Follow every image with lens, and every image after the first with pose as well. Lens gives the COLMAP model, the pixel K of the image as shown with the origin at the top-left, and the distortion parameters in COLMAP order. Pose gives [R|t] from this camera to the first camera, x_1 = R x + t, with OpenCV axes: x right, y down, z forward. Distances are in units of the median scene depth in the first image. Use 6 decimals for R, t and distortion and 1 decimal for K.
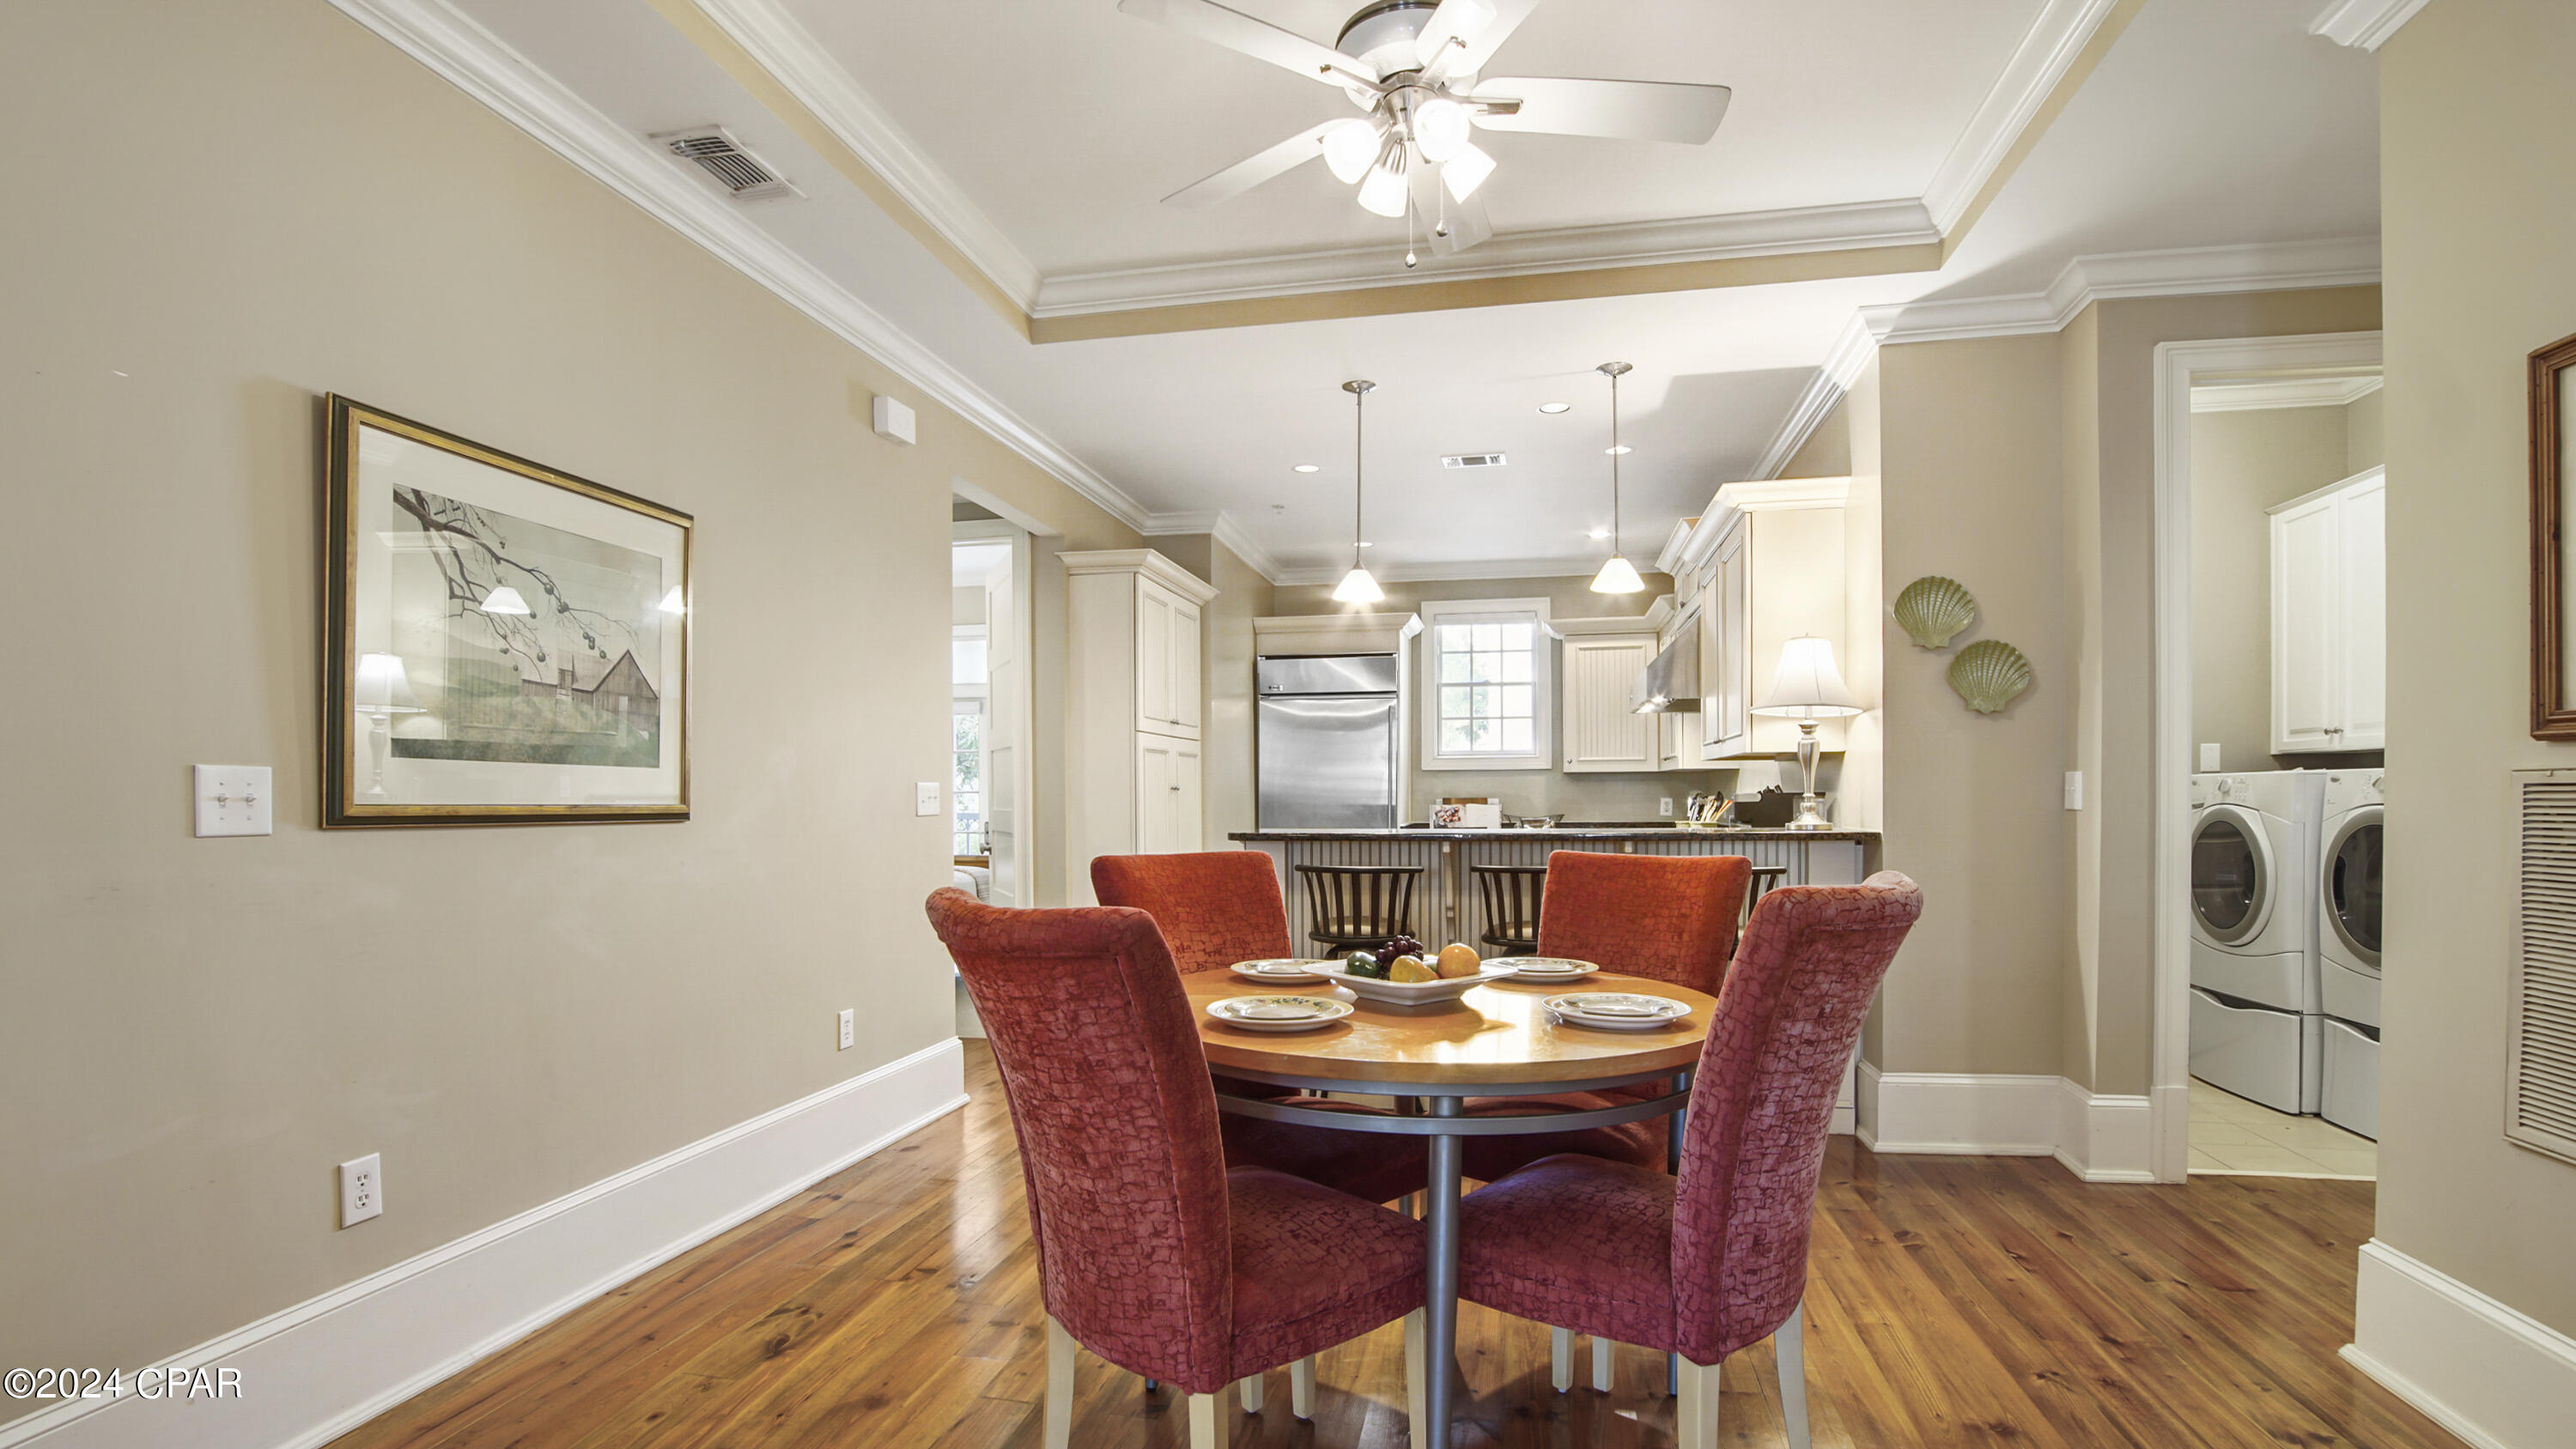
lens RADIAL K [[1174.8, 0, 1304.8], [0, 1174.8, 811.0], [0, 0, 1]] dist [-0.038946, 0.007050]
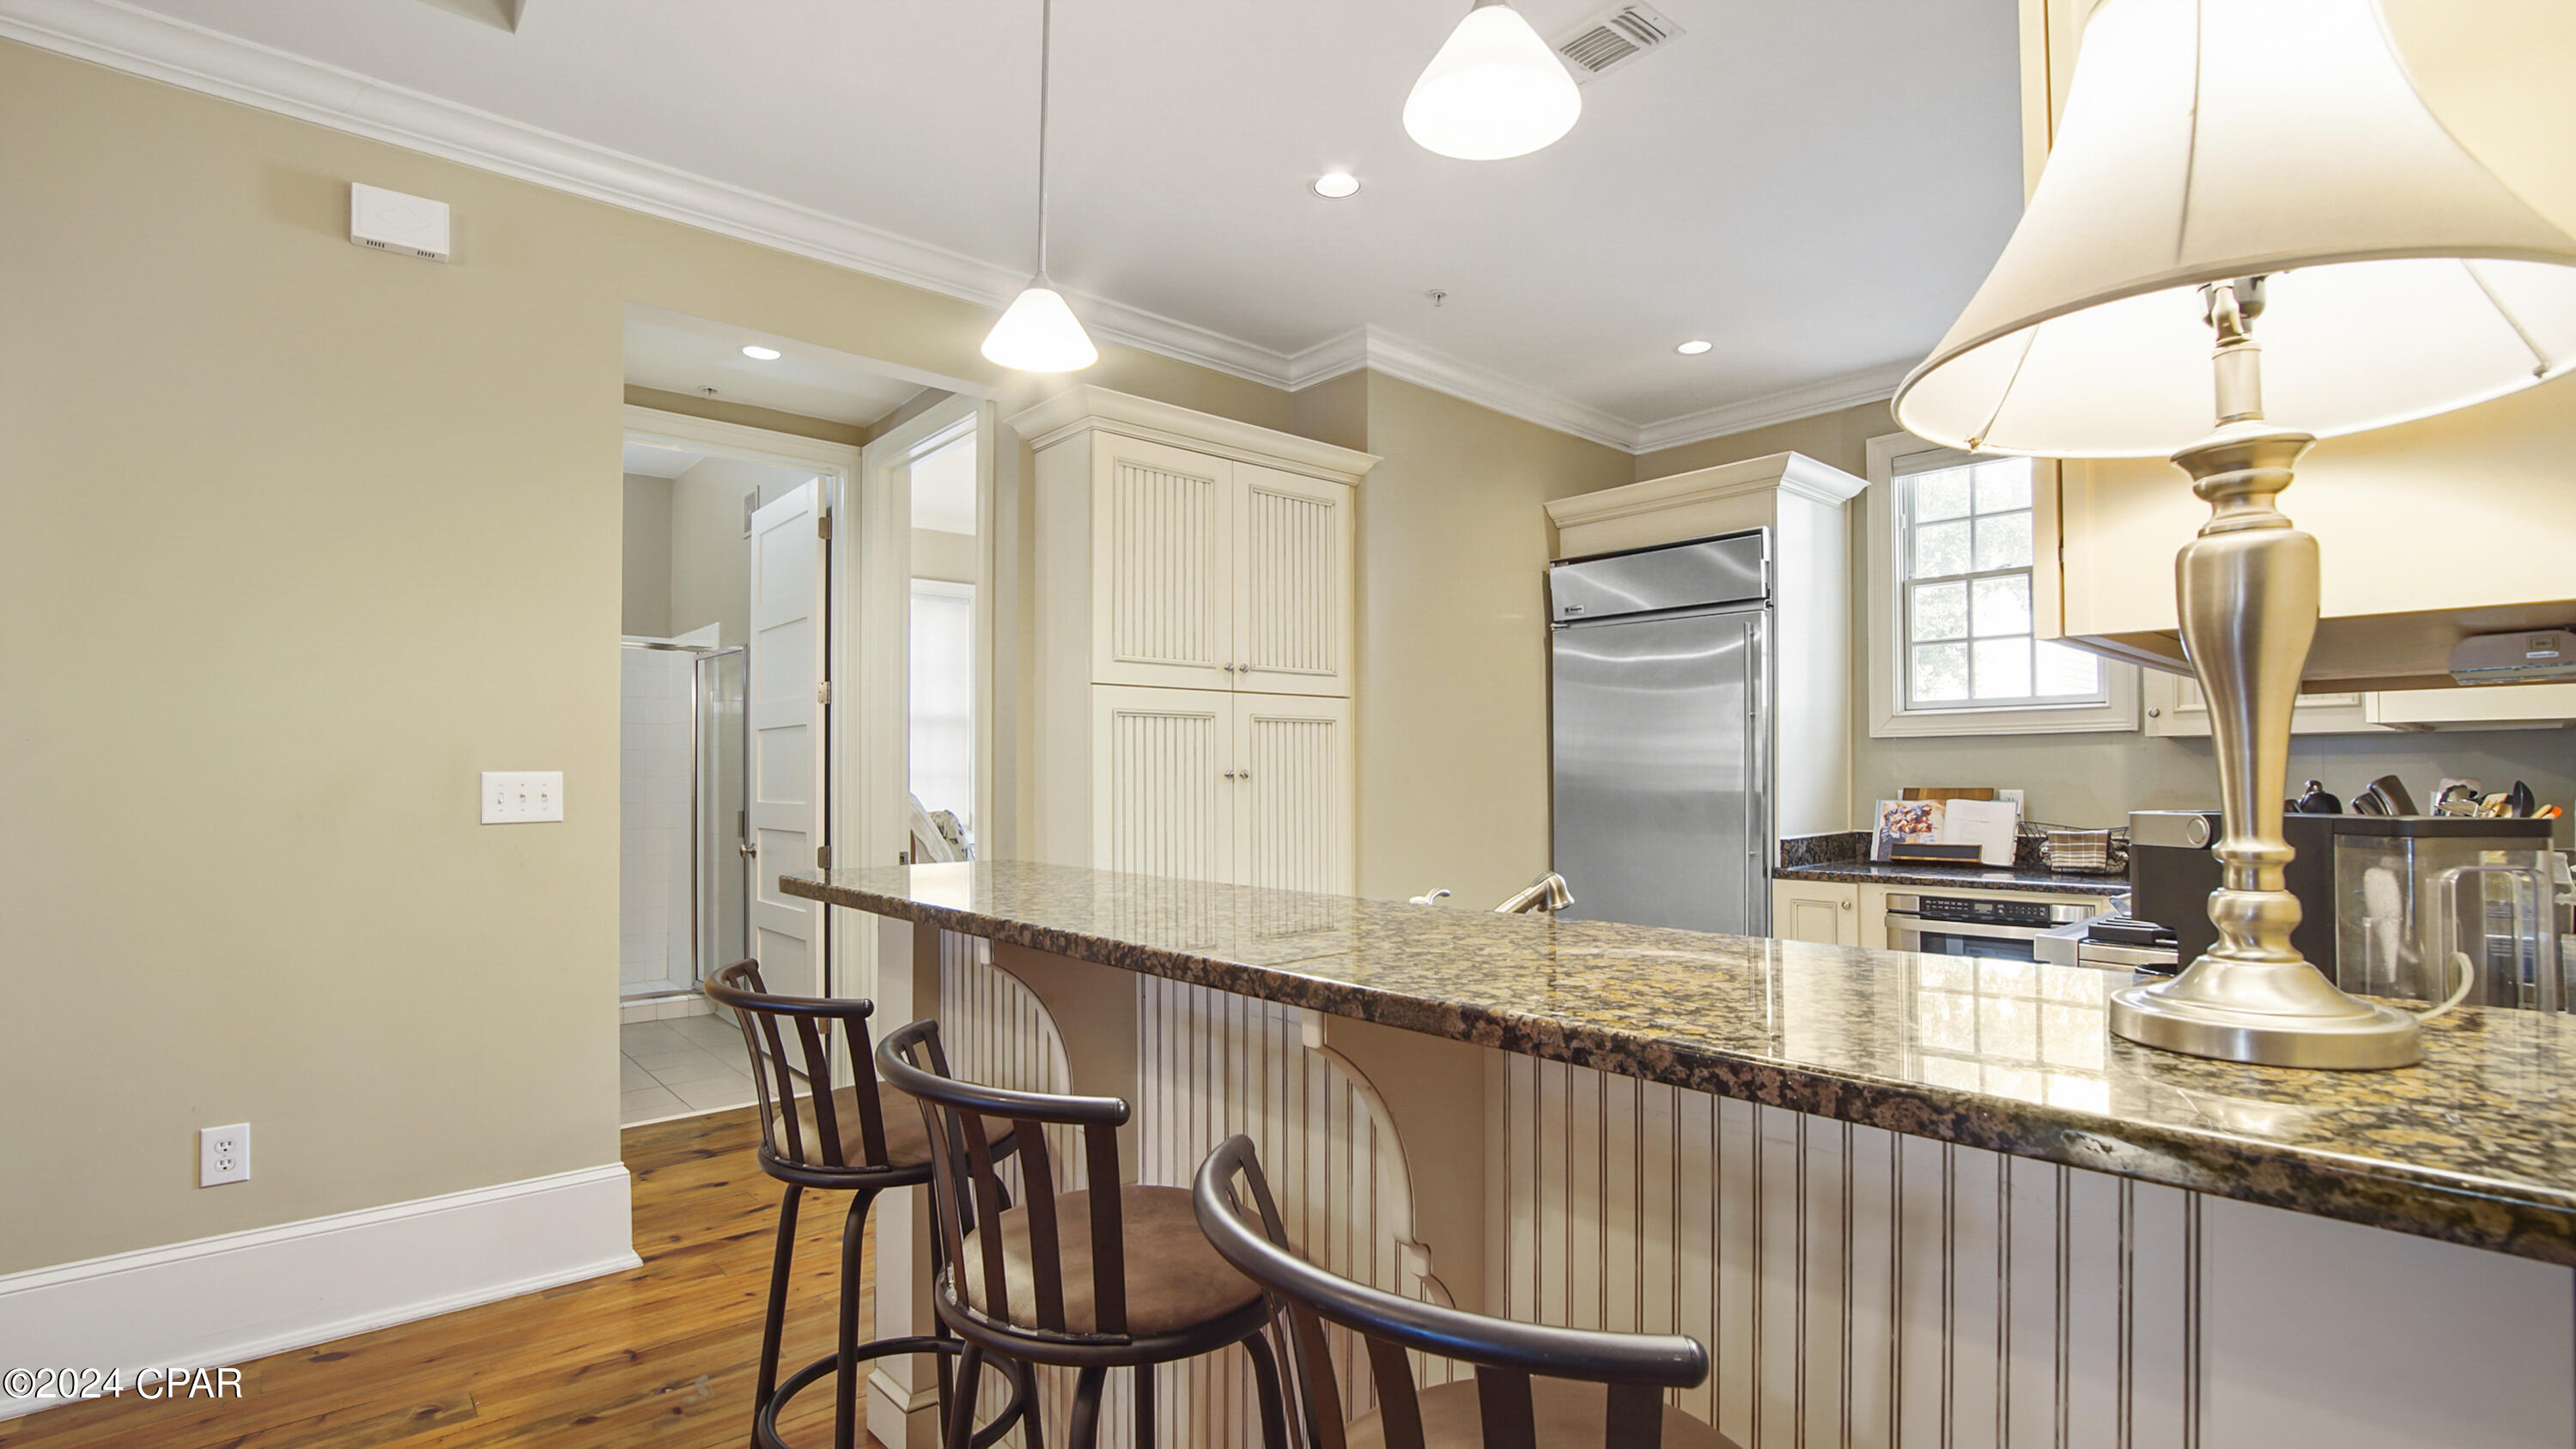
lens RADIAL K [[1175.1, 0, 1310.0], [0, 1175.1, 748.9], [0, 0, 1]] dist [-0.038946, 0.007050]
pose [[0.799580, -0.011378, -0.600452, 0.233622], [-0.006722, 0.999588, -0.027892, -0.013157], [0.600522, 0.026338, 0.799174, 0.425483]]
